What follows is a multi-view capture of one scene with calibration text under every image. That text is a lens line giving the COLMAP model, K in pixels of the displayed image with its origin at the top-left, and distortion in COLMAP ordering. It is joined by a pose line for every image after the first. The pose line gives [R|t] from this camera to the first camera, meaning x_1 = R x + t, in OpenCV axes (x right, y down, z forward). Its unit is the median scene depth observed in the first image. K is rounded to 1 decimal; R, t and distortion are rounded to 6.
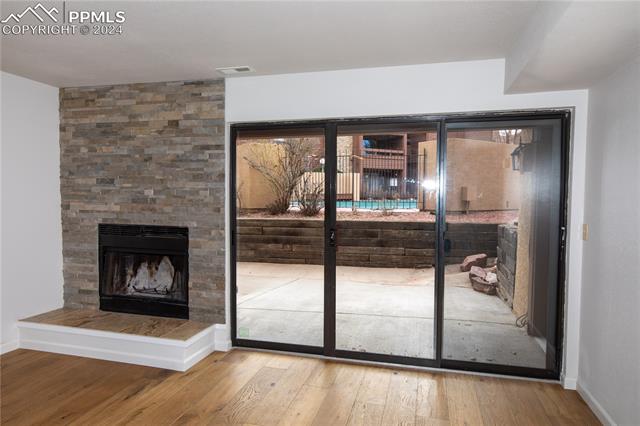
lens RADIAL K [[397.1, 0, 320.0], [0, 397.1, 213.0], [0, 0, 1]] dist [0.002478, -0.000069]
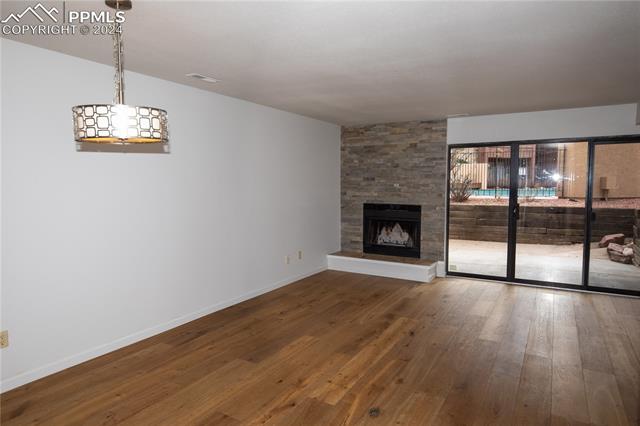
lens RADIAL K [[397.1, 0, 320.0], [0, 397.1, 213.0], [0, 0, 1]] dist [0.002478, -0.000069]
pose [[0.965083, 0.011704, -0.261684, -0.287607], [-0.004524, 0.999597, 0.028022, 0.021939], [0.261907, -0.025860, 0.964747, -0.745046]]
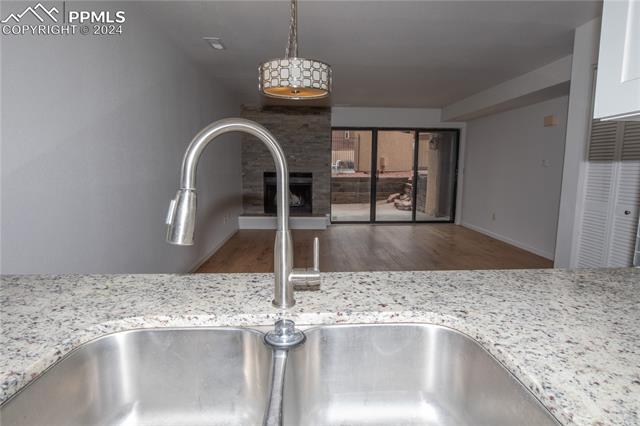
lens RADIAL K [[340.1, 0, 320.7], [0, 340.1, 205.2], [0, 0, 1]] dist [0.002647, 0.000464]
pose [[0.951480, -0.034871, 0.305728, -0.834114], [0.014675, 0.997570, 0.068112, 0.085258], [-0.307360, -0.060321, 0.949680, -0.807021]]
